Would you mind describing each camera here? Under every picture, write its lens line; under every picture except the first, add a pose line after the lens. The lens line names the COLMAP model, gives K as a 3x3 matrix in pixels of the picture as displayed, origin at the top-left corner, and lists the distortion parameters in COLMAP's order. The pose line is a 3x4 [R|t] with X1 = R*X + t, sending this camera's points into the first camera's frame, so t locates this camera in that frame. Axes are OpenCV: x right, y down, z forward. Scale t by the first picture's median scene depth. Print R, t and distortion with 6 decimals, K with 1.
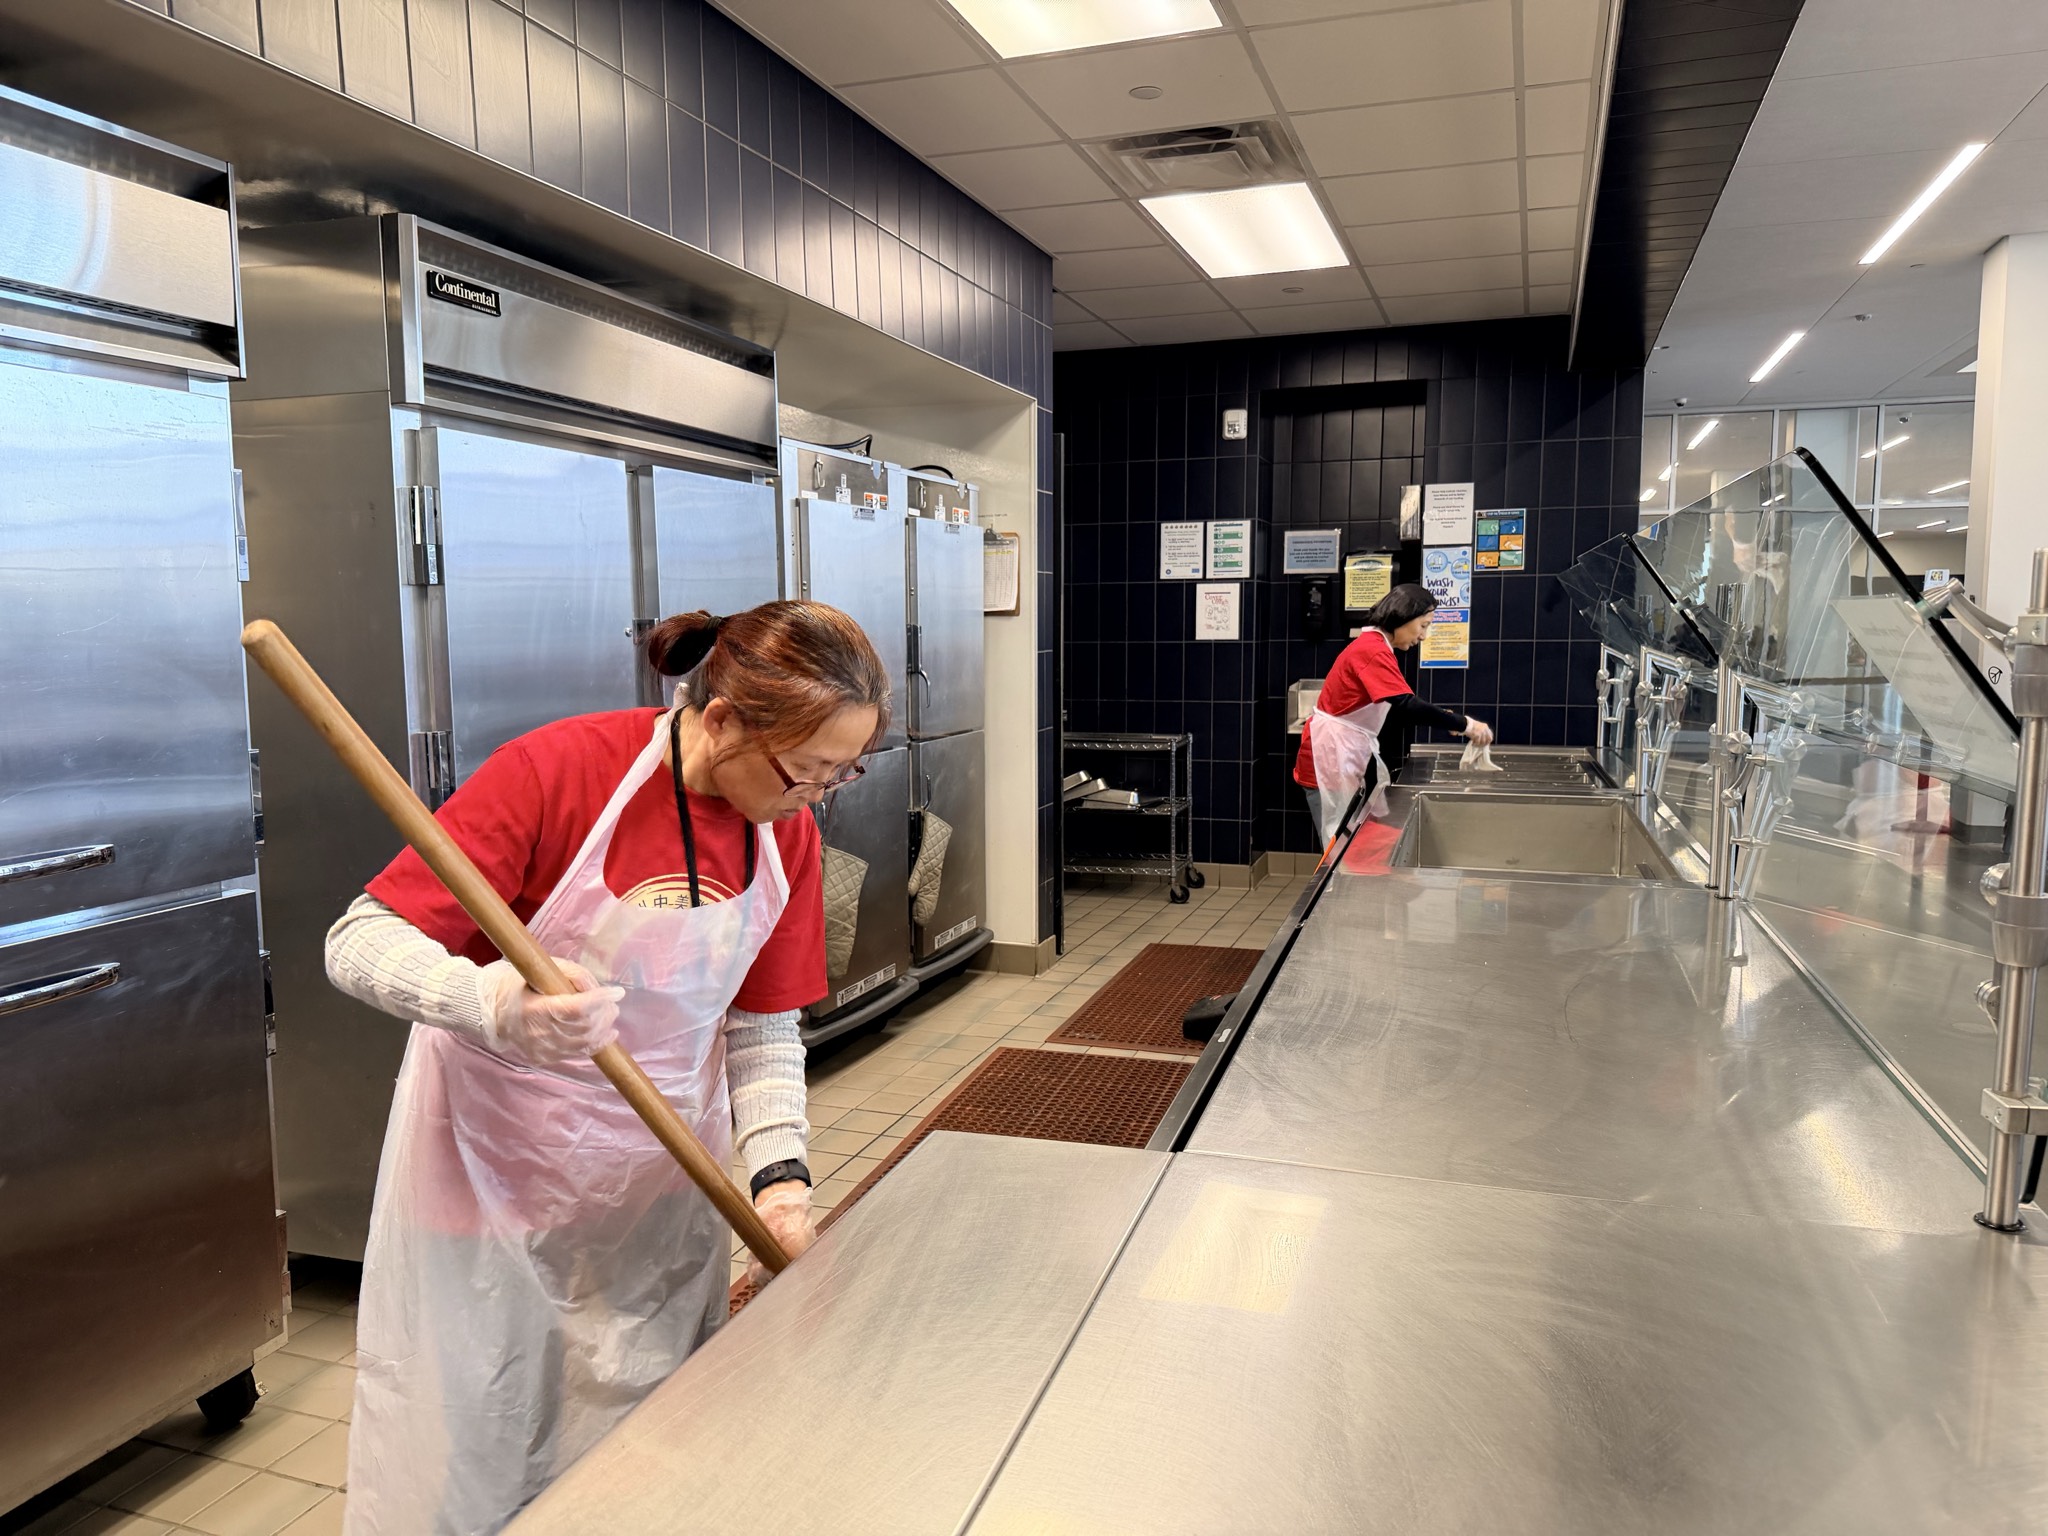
lens RADIAL K [[1474.3, 0, 1015.3], [0, 1474.3, 777.5], [0, 0, 1]] dist [0.052809, -0.058944]
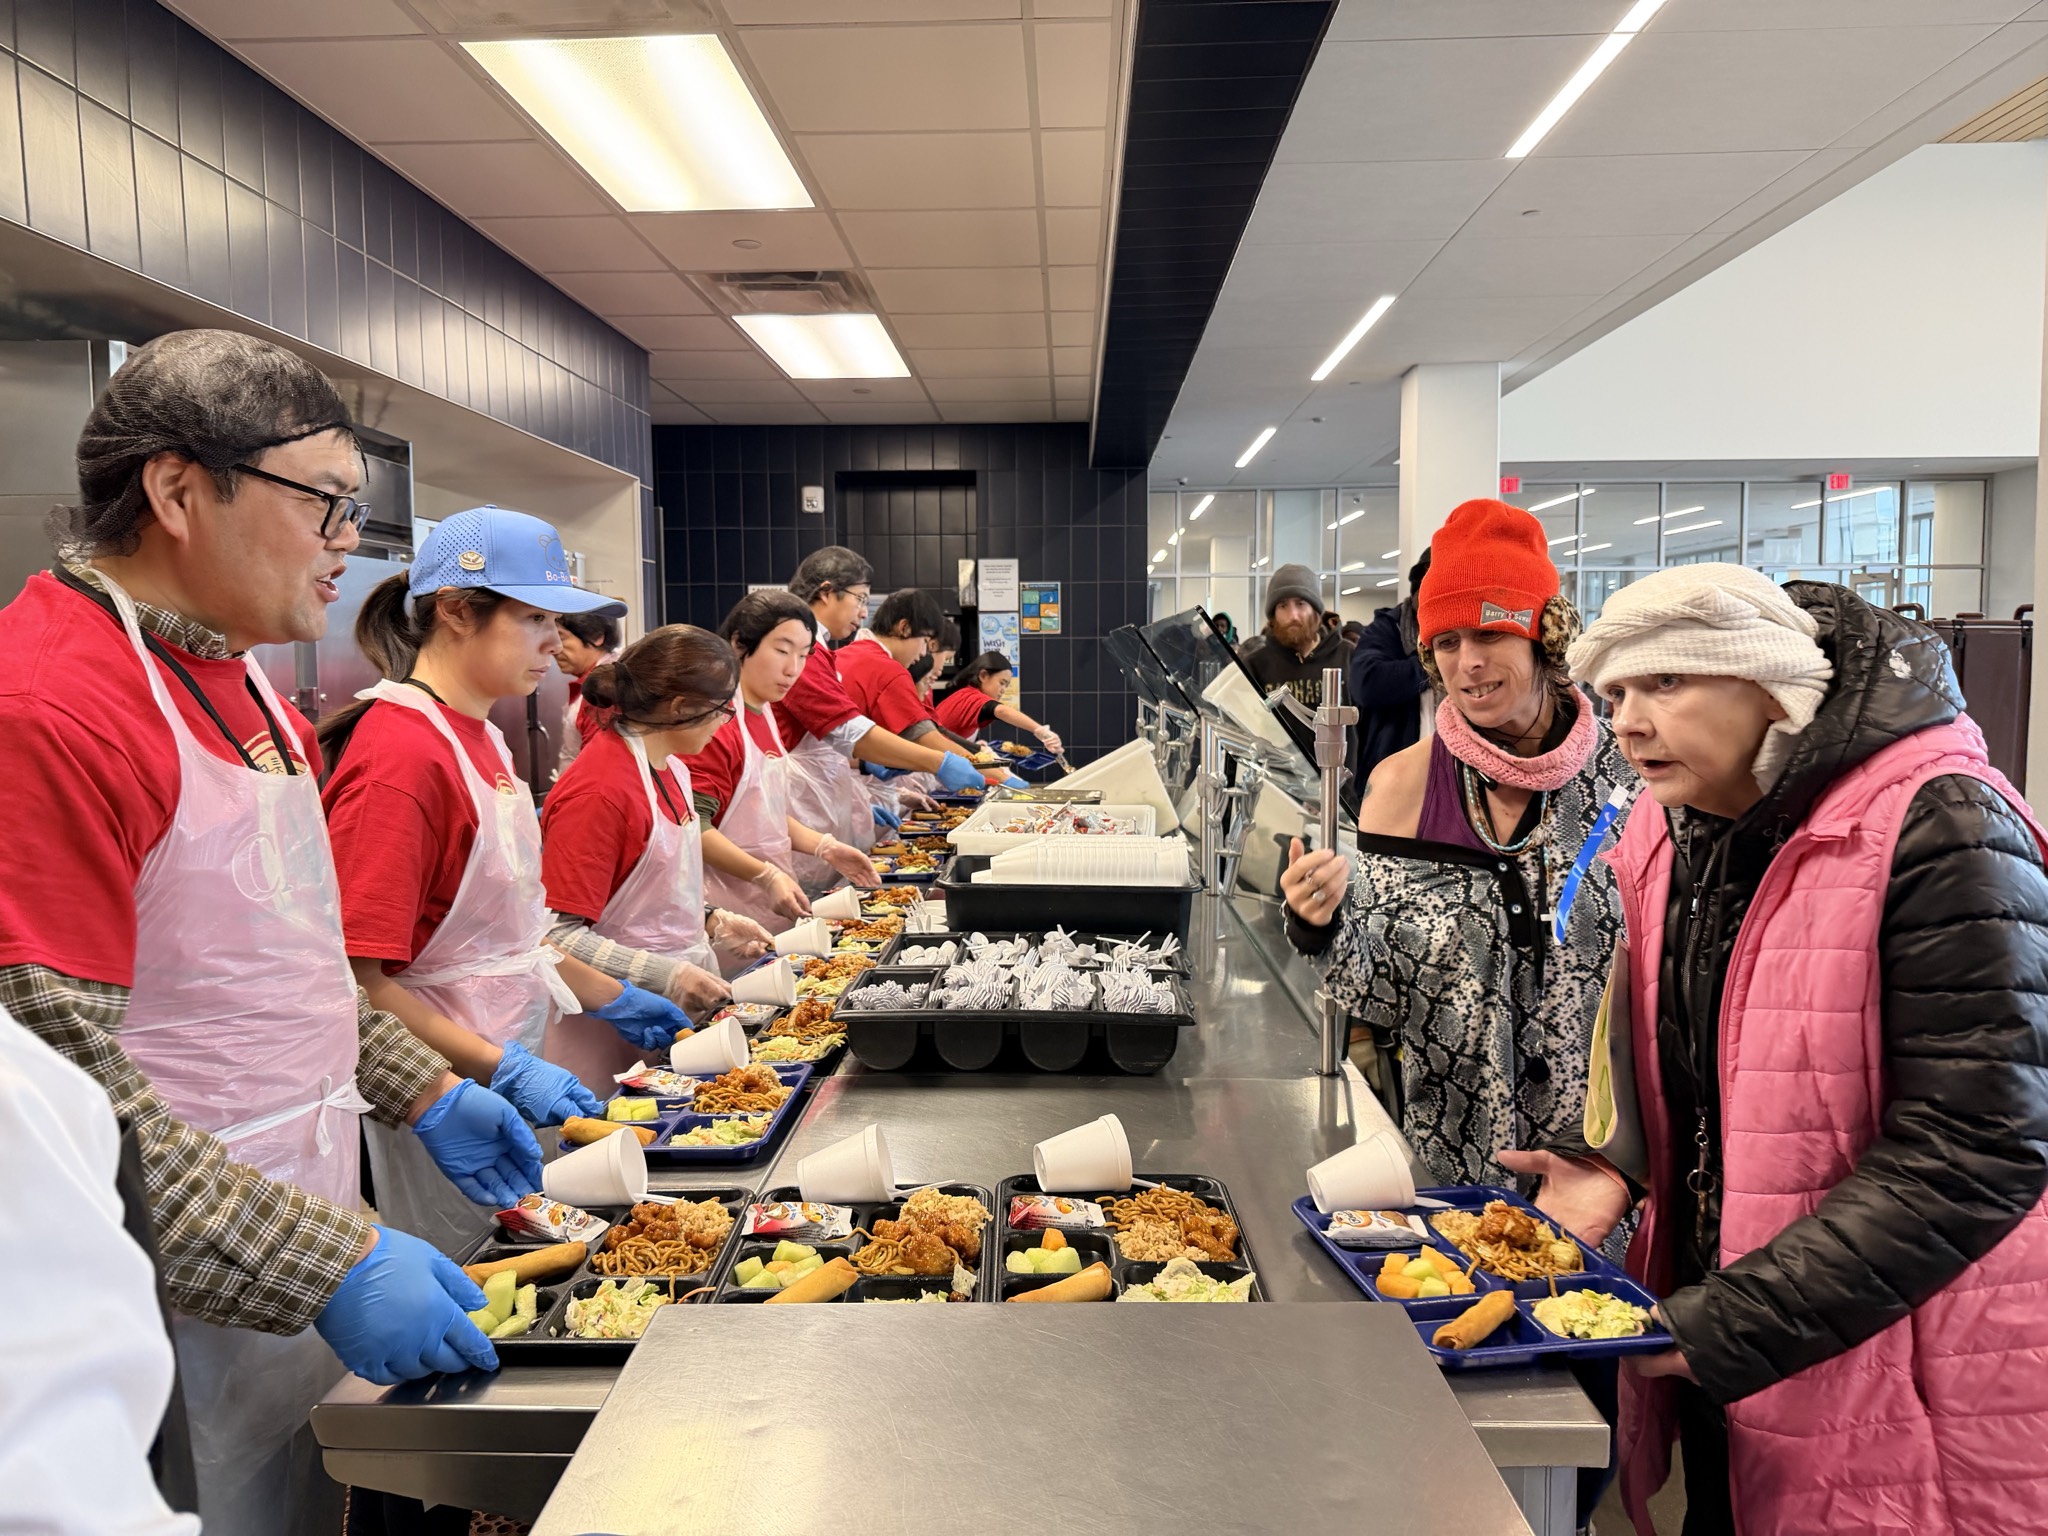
lens RADIAL K [[1474.3, 0, 1035.5], [0, 1474.3, 789.2], [0, 0, 1]] dist [0.052809, -0.058944]
pose [[0.951943, -0.028633, 0.304933, -0.041987], [0.035338, 0.999239, -0.016489, 0.002626], [-0.304229, 0.026473, 0.952231, -0.119134]]
